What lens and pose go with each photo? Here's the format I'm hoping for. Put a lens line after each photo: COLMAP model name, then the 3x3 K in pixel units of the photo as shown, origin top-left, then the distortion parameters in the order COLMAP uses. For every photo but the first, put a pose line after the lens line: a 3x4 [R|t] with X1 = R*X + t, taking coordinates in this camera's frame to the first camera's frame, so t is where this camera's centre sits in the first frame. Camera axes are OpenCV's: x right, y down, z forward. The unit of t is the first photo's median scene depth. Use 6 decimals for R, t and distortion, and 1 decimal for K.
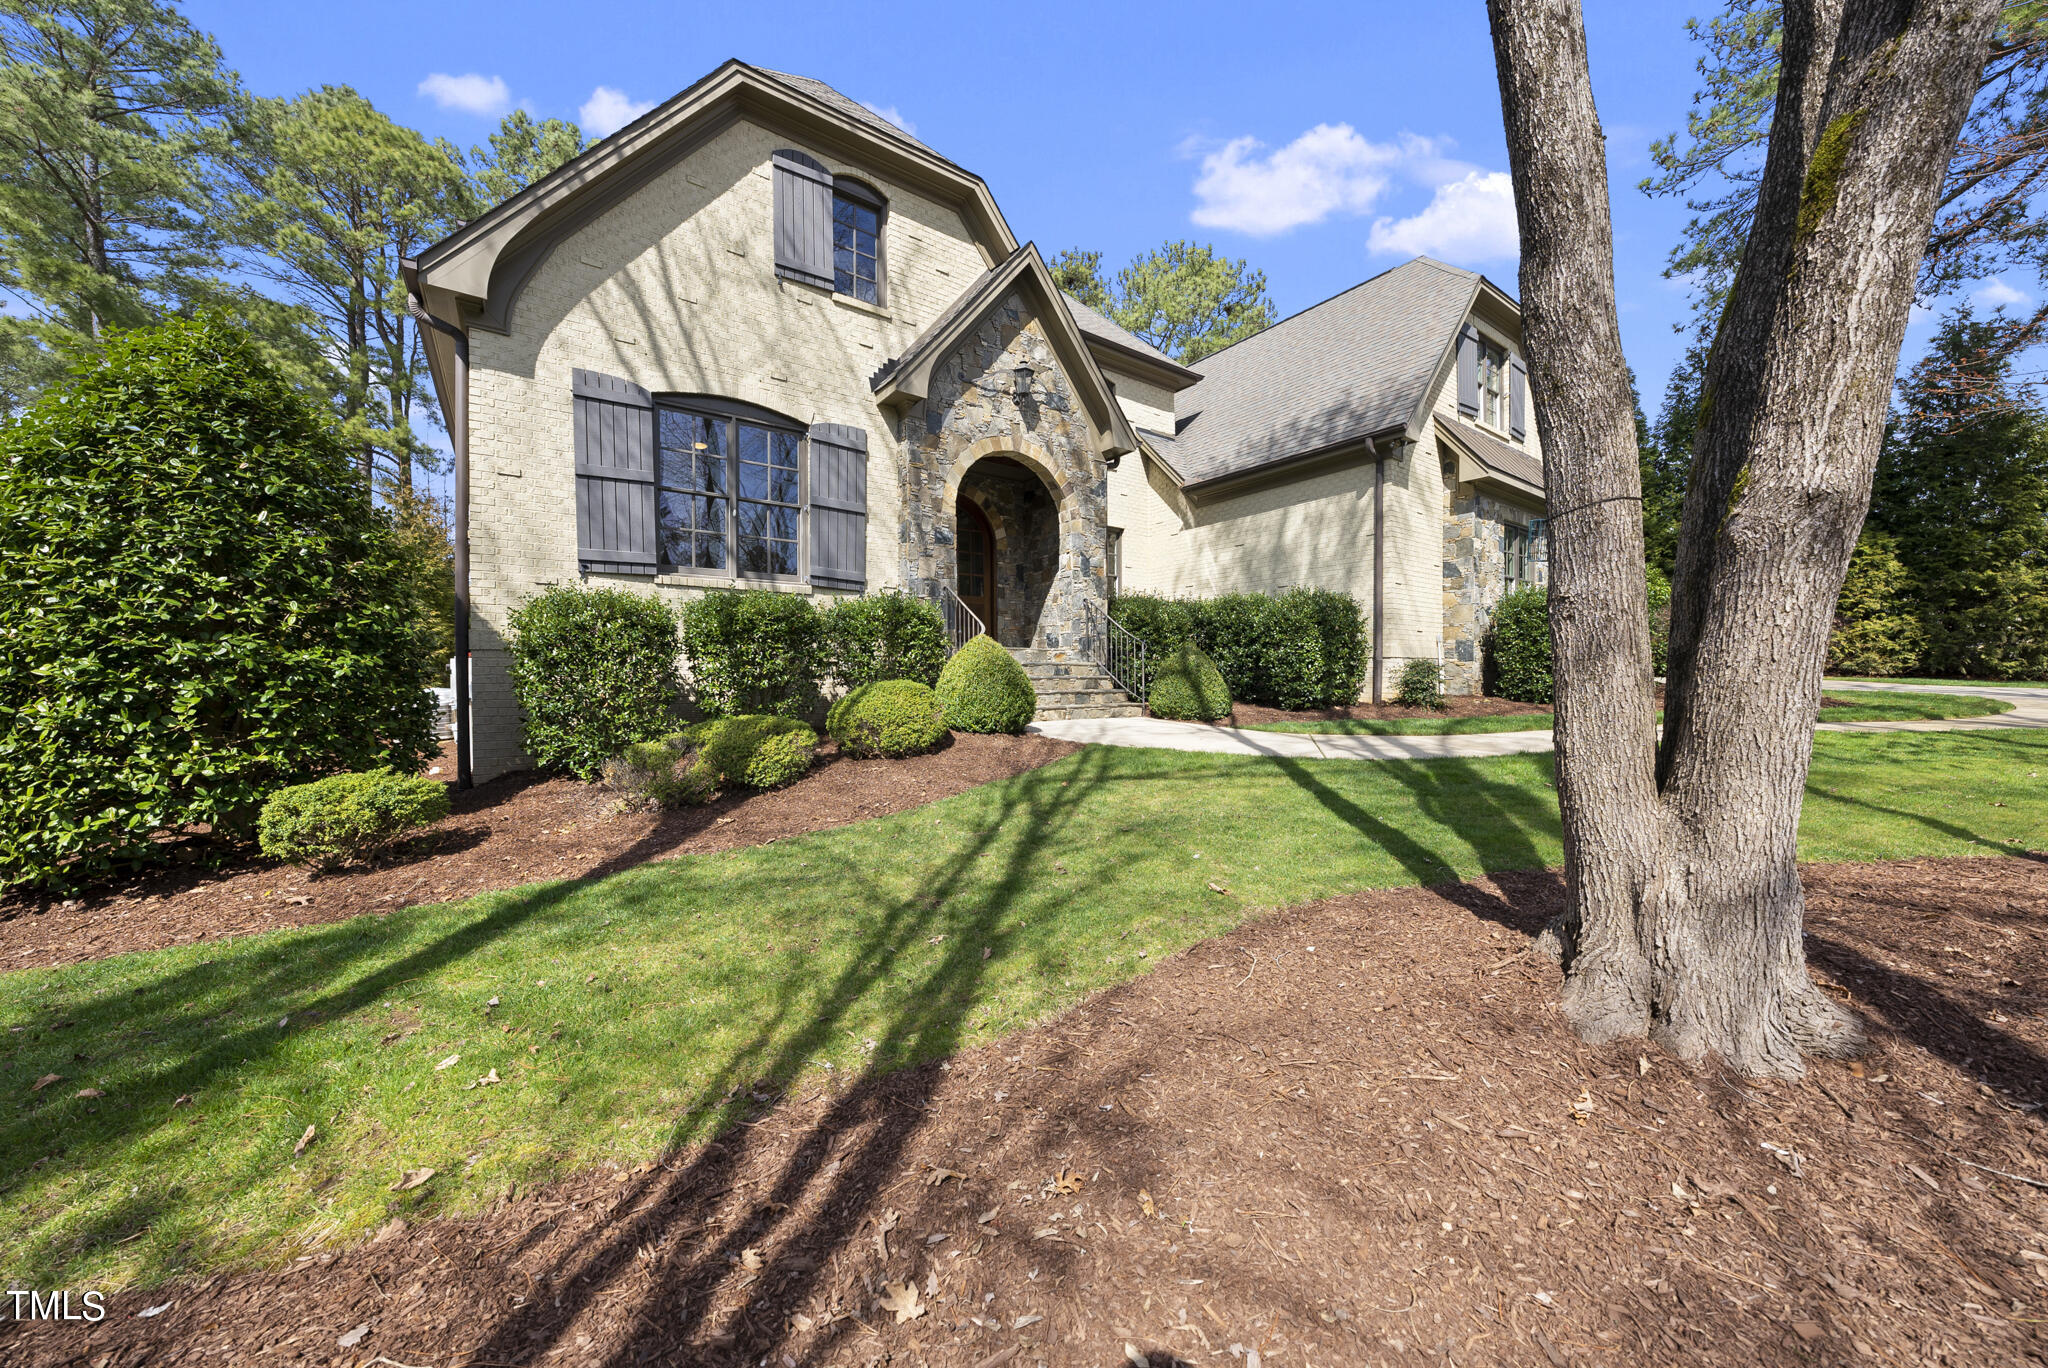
lens RADIAL K [[705.1, 0, 1029.4], [0, 705.1, 681.9], [0, 0, 1]] dist [-0.003107, 0.000850]
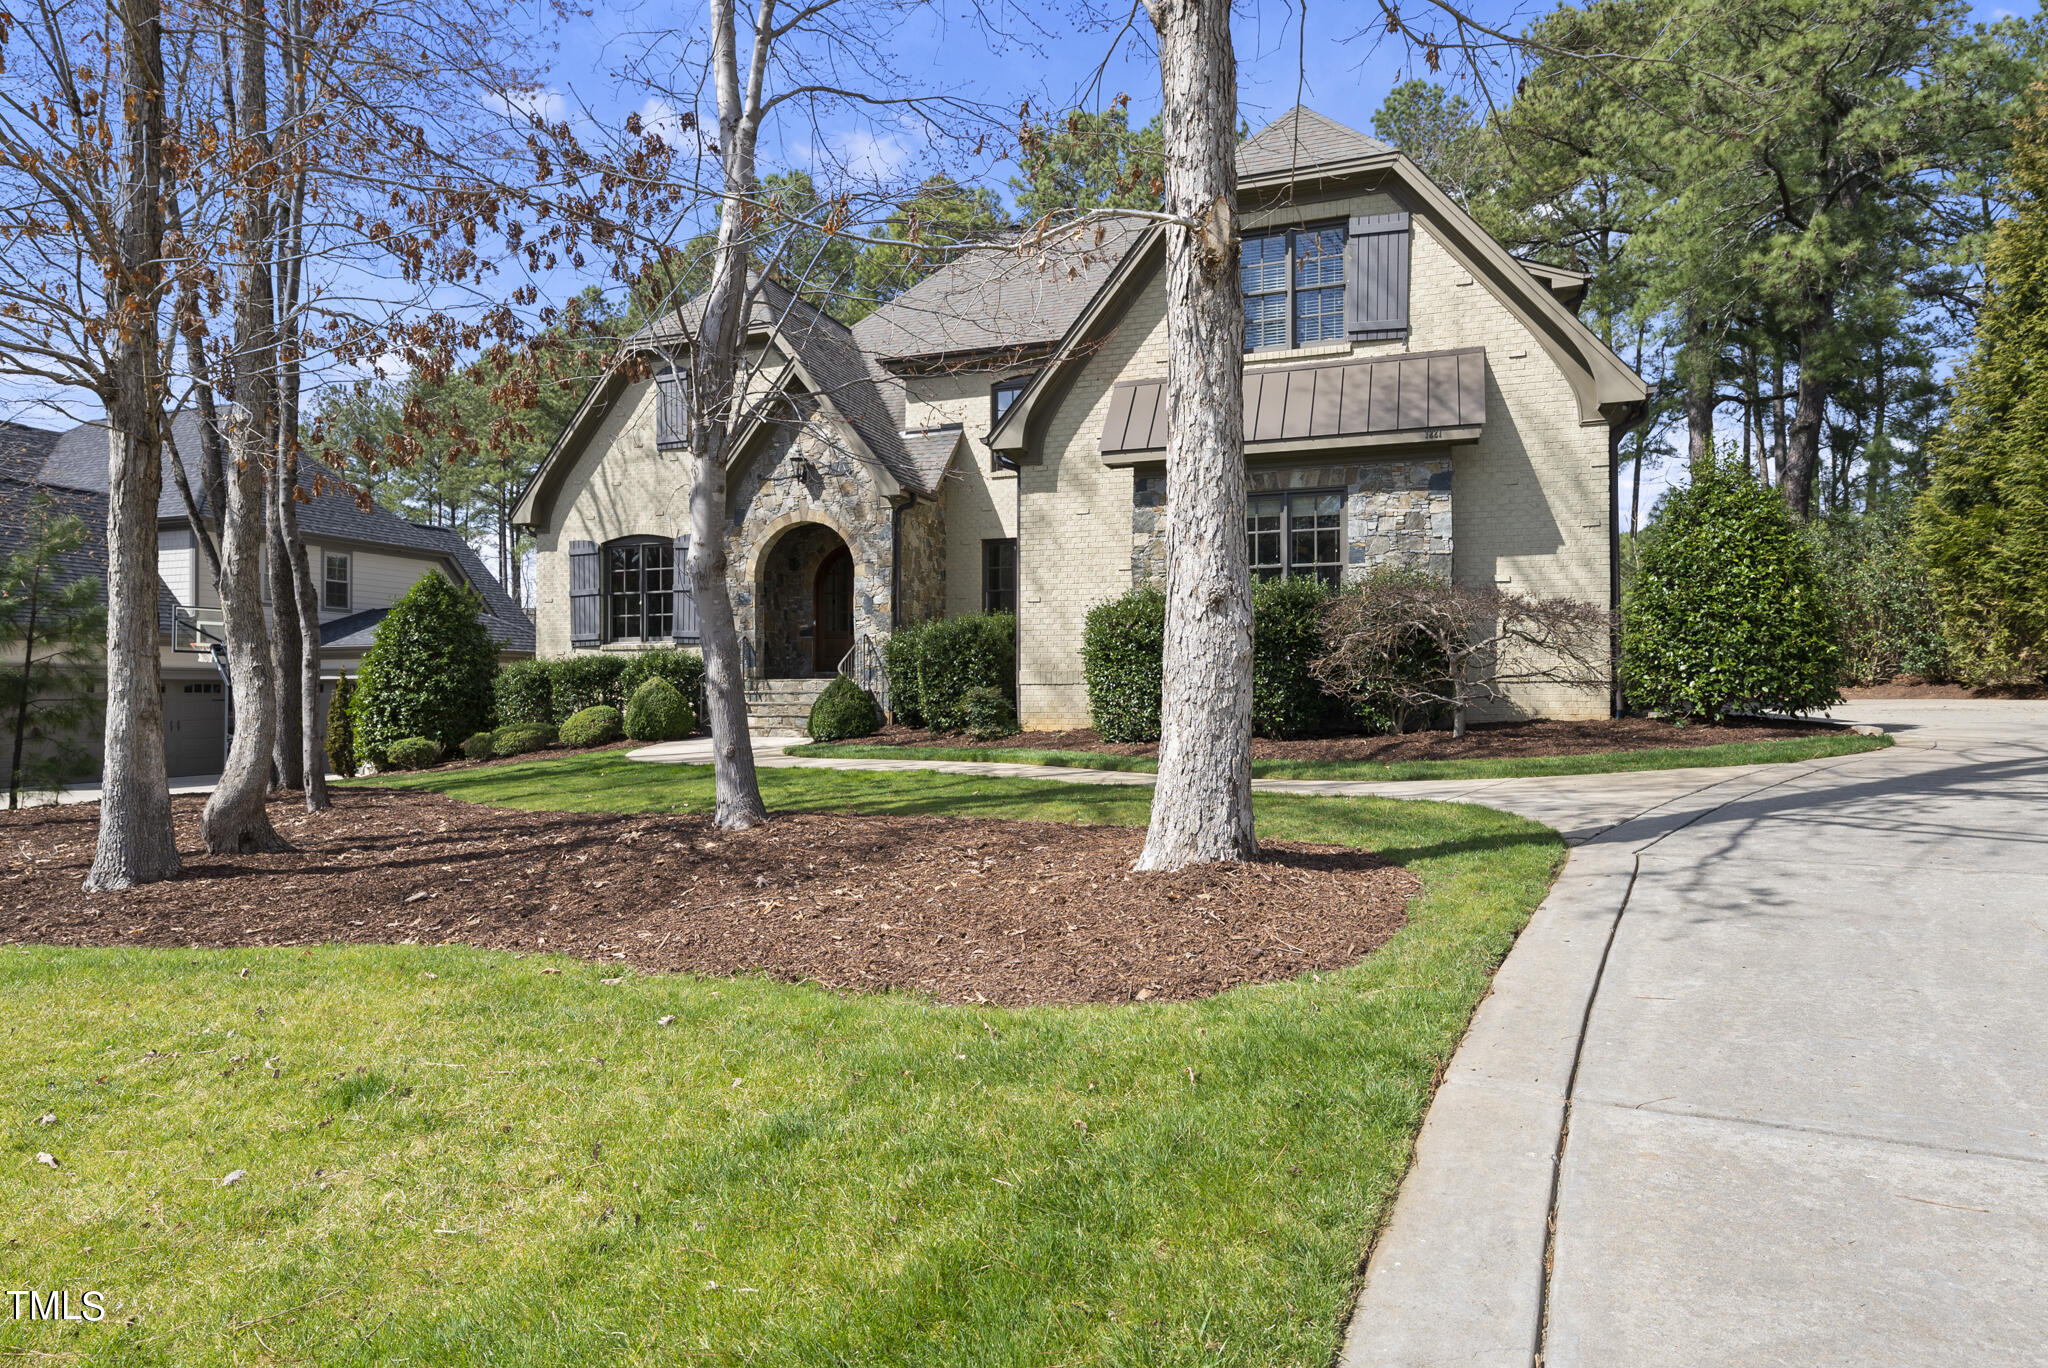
lens RADIAL K [[1160.7, 0, 1016.7], [0, 1160.7, 689.9], [0, 0, 1]] dist [0.004016, -0.000266]
pose [[0.560548, -0.000630, -0.828122, 2.253867], [-0.003624, 0.999988, -0.003214, -0.029338], [0.828114, 0.004803, 0.560539, 0.199320]]
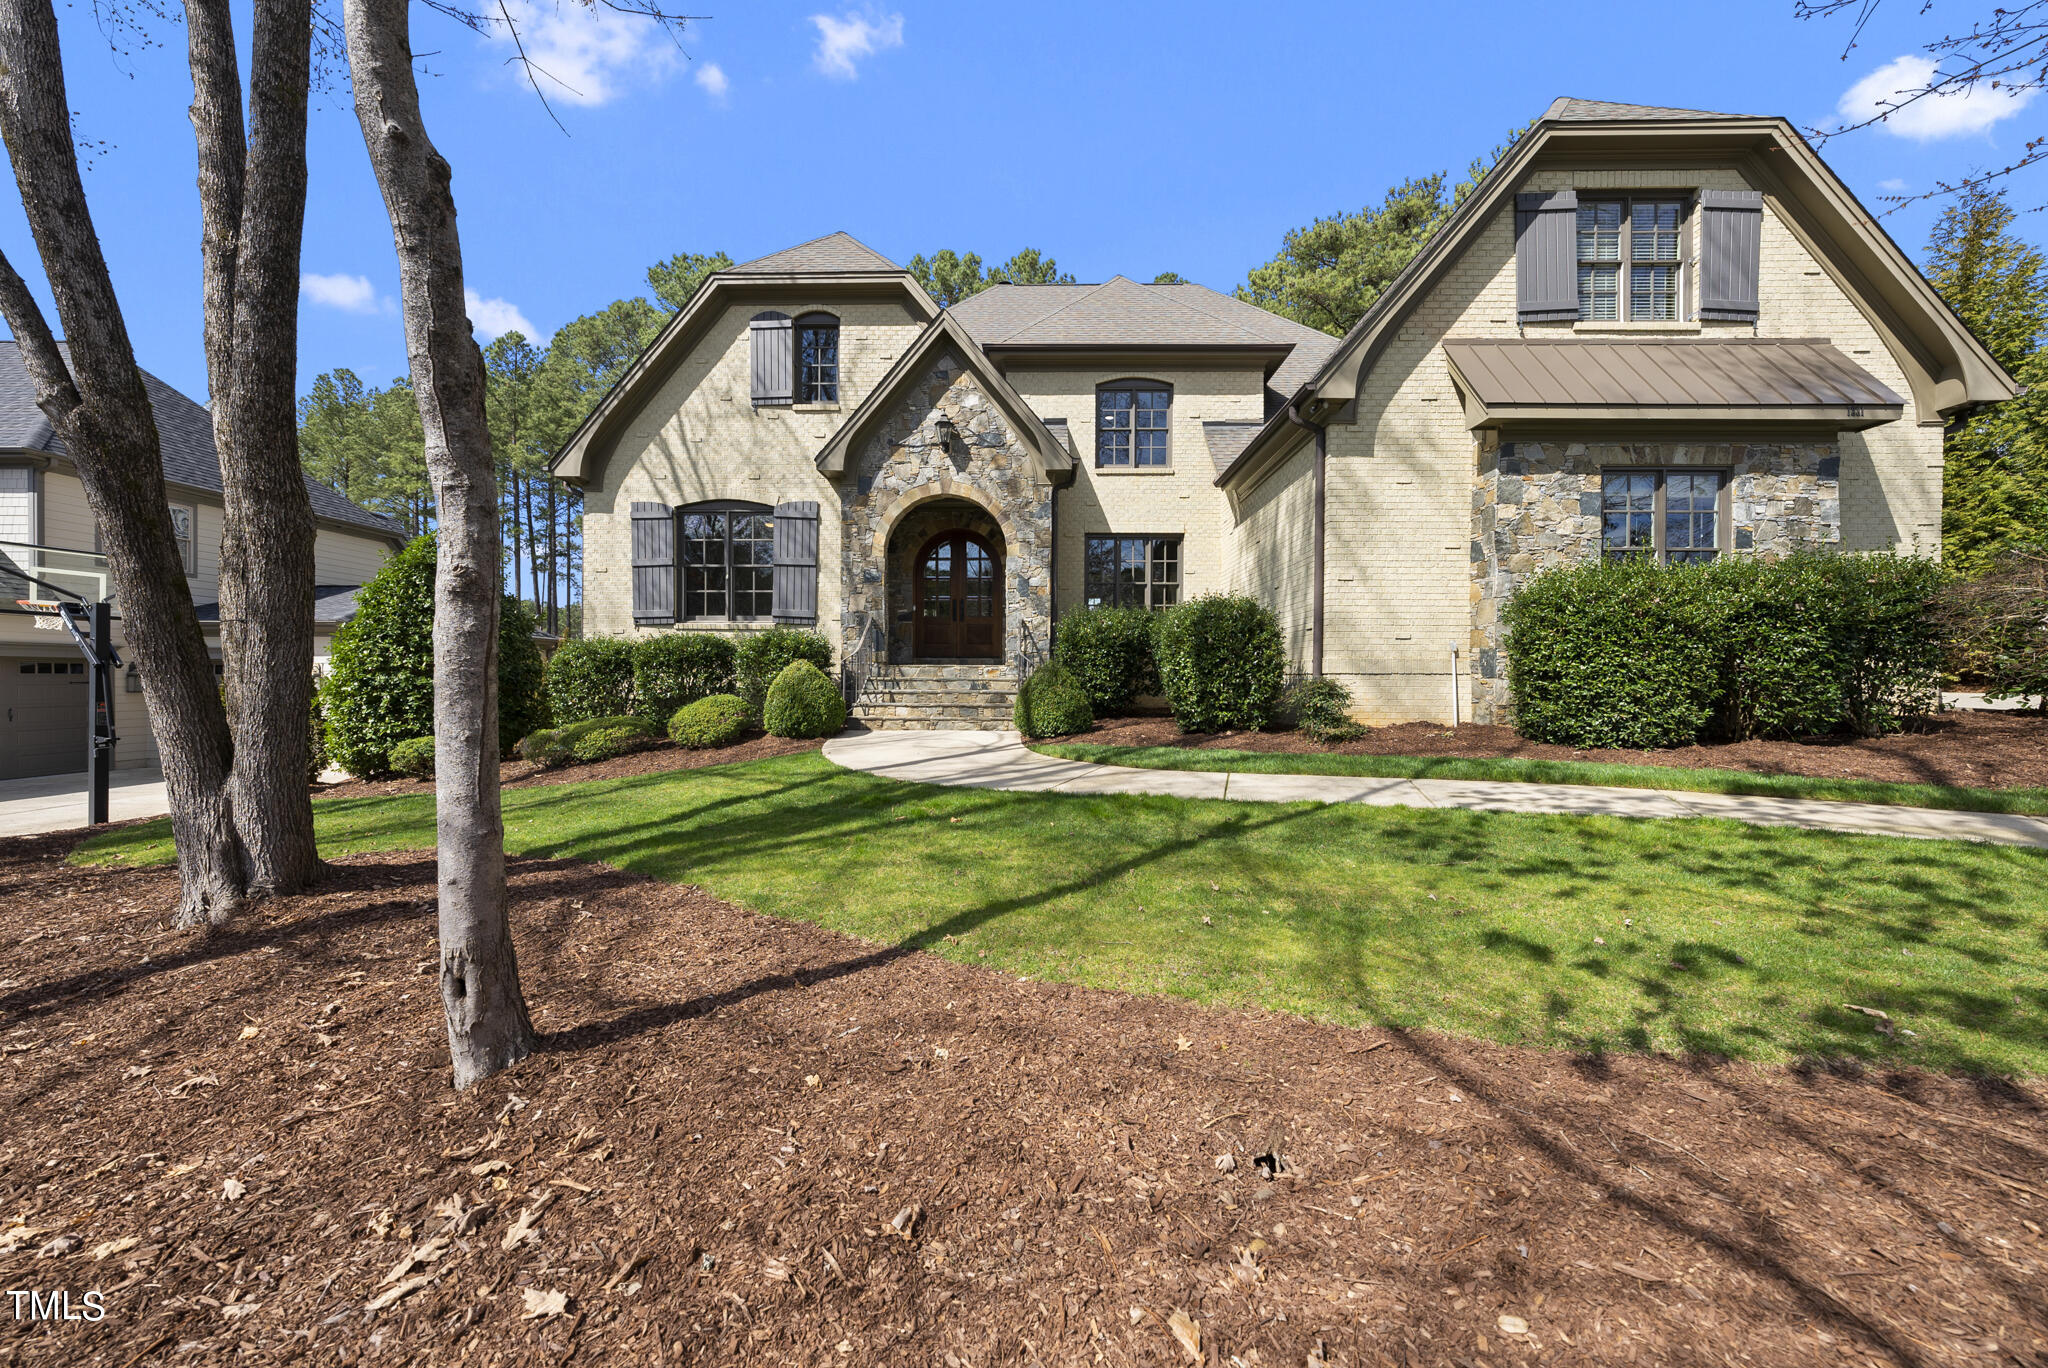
lens RADIAL K [[705.1, 0, 1025.6], [0, 705.1, 685.9], [0, 0, 1]] dist [-0.003107, 0.000850]
pose [[0.797639, 0.013348, -0.602987, 0.932526], [-0.010564, 0.999911, 0.008161, -0.030780], [0.603042, -0.000139, 0.797709, 0.197951]]
